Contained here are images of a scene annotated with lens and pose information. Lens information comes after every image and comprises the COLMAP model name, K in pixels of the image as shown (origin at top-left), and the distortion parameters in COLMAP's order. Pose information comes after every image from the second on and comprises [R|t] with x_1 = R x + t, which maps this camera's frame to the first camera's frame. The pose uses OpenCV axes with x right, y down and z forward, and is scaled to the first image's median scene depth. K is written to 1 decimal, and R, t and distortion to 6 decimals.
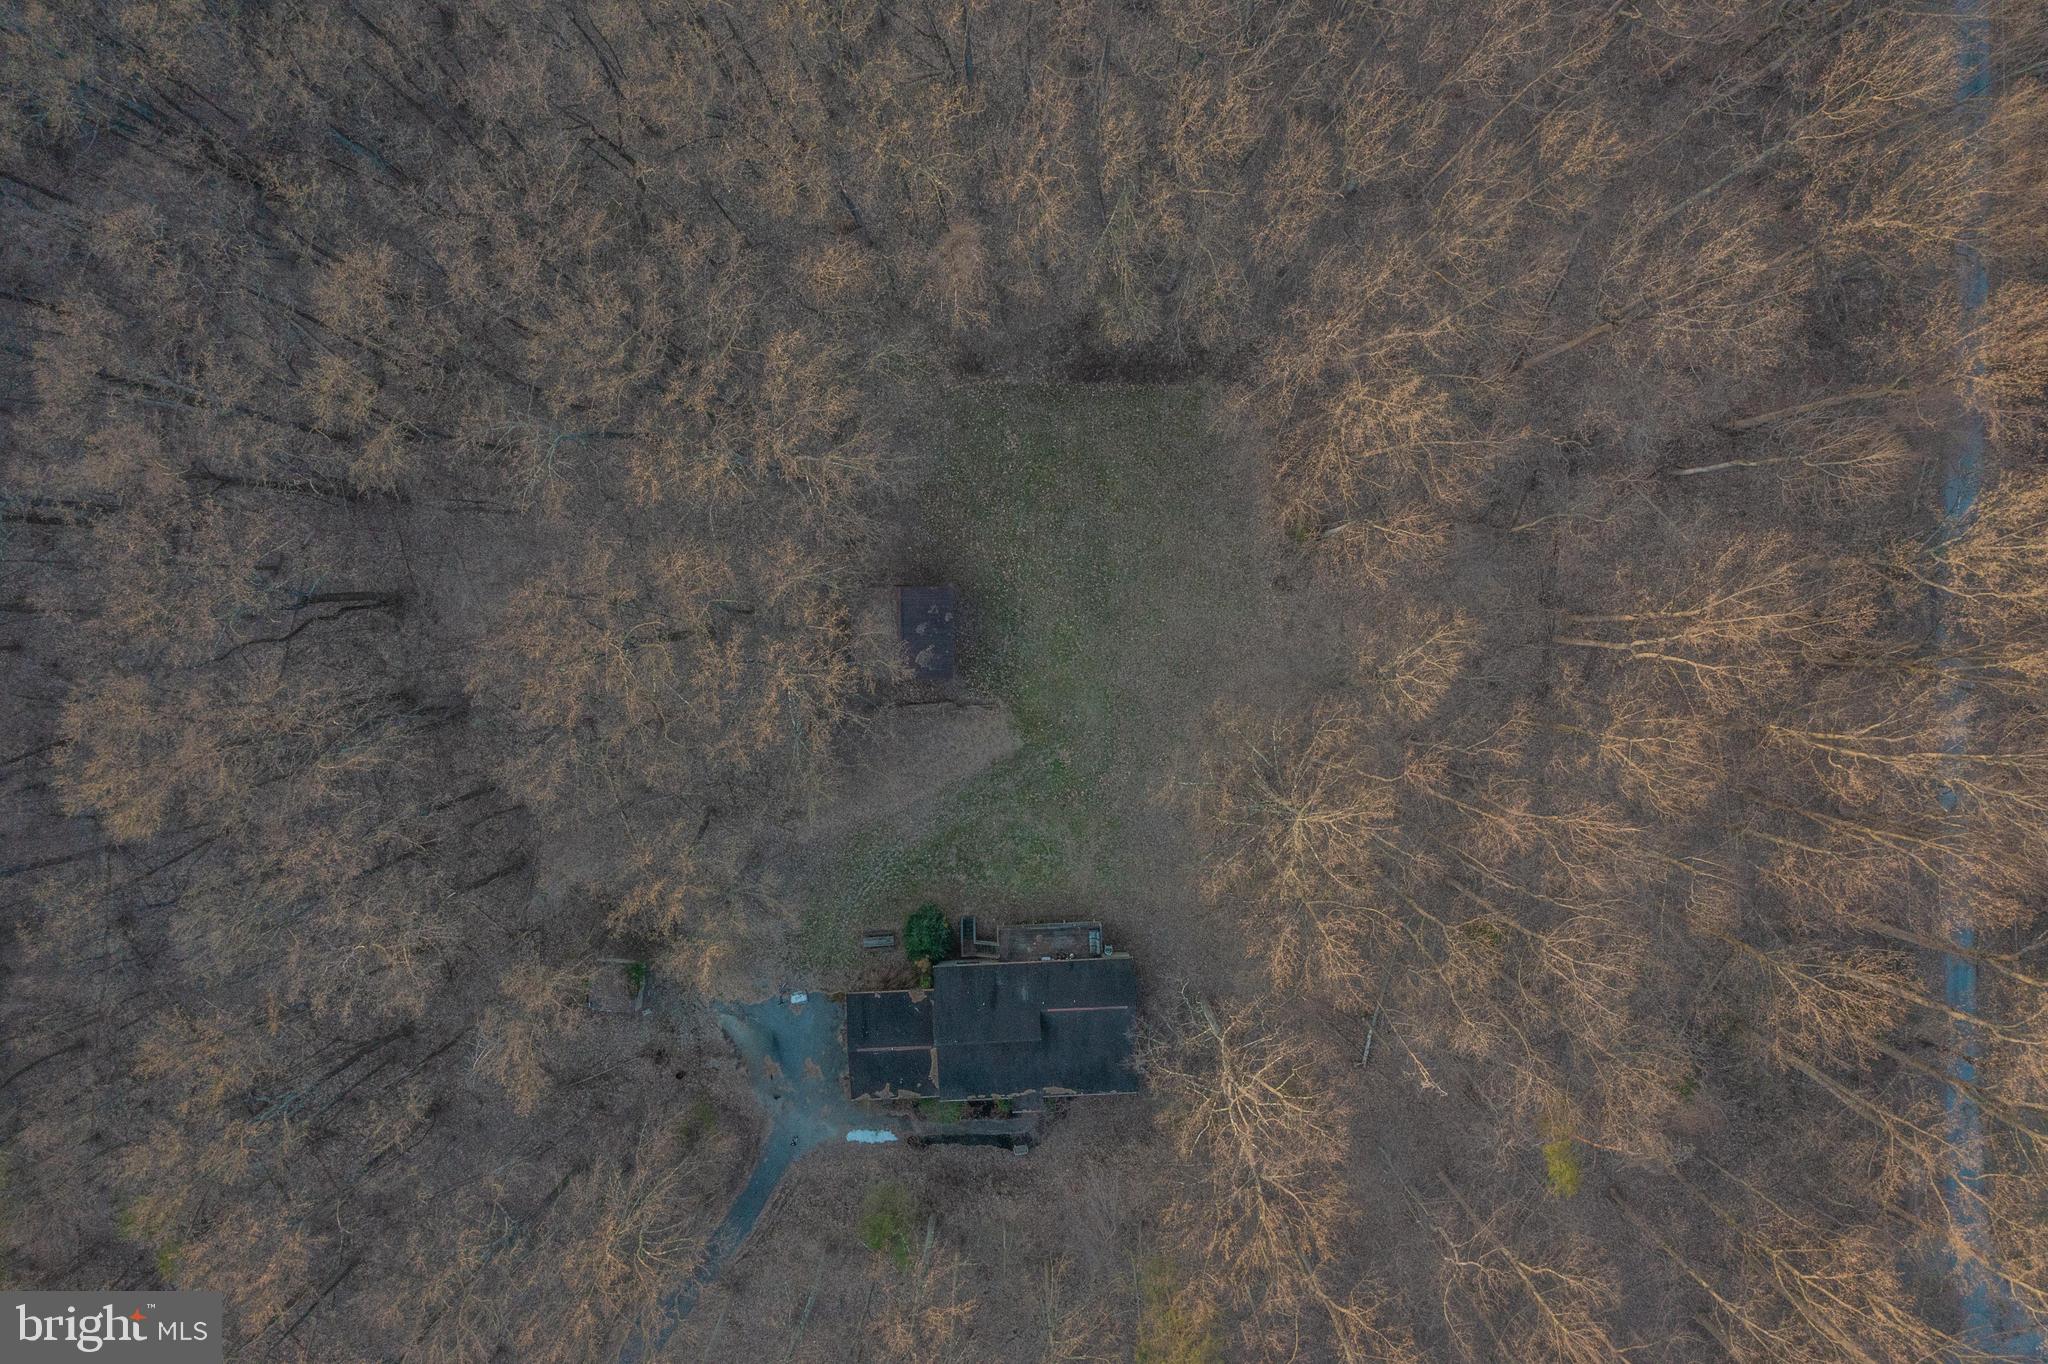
lens RADIAL K [[1640.9, 0, 1022.4], [0, 1640.9, 680.5], [0, 0, 1]] dist [0.000364, 0.005949]
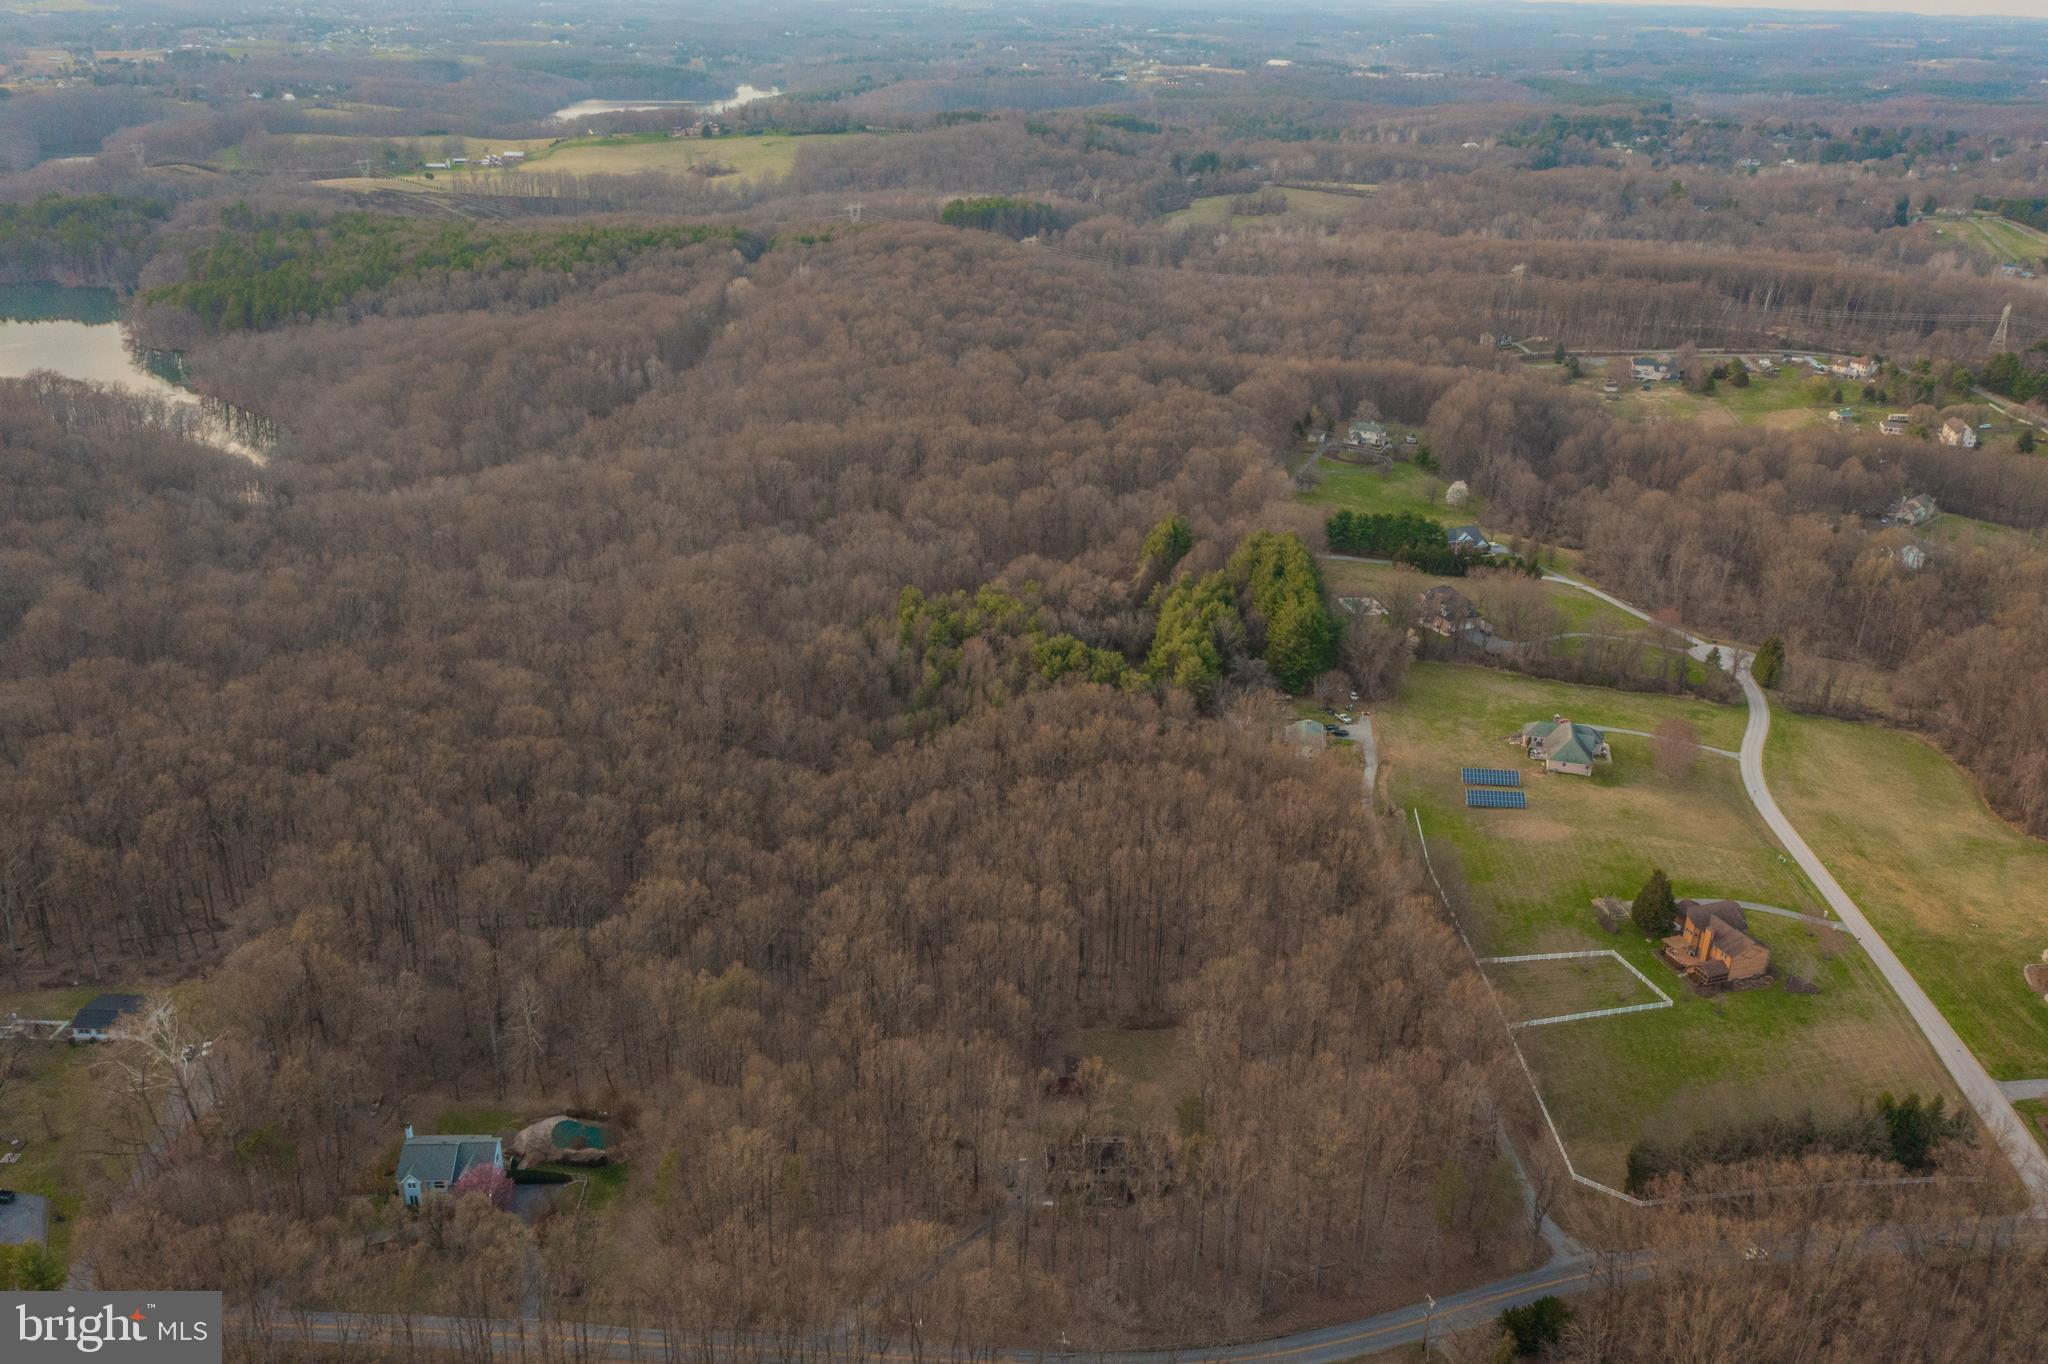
lens RADIAL K [[1640.9, 0, 1023.4], [0, 1640.9, 673.9], [0, 0, 1]] dist [0.000364, 0.005949]
pose [[0.999534, 0.030492, -0.001356, -0.190975], [-0.011766, 0.343954, -0.938913, 2.673307], [-0.028163, 0.938491, 0.344153, -0.559368]]
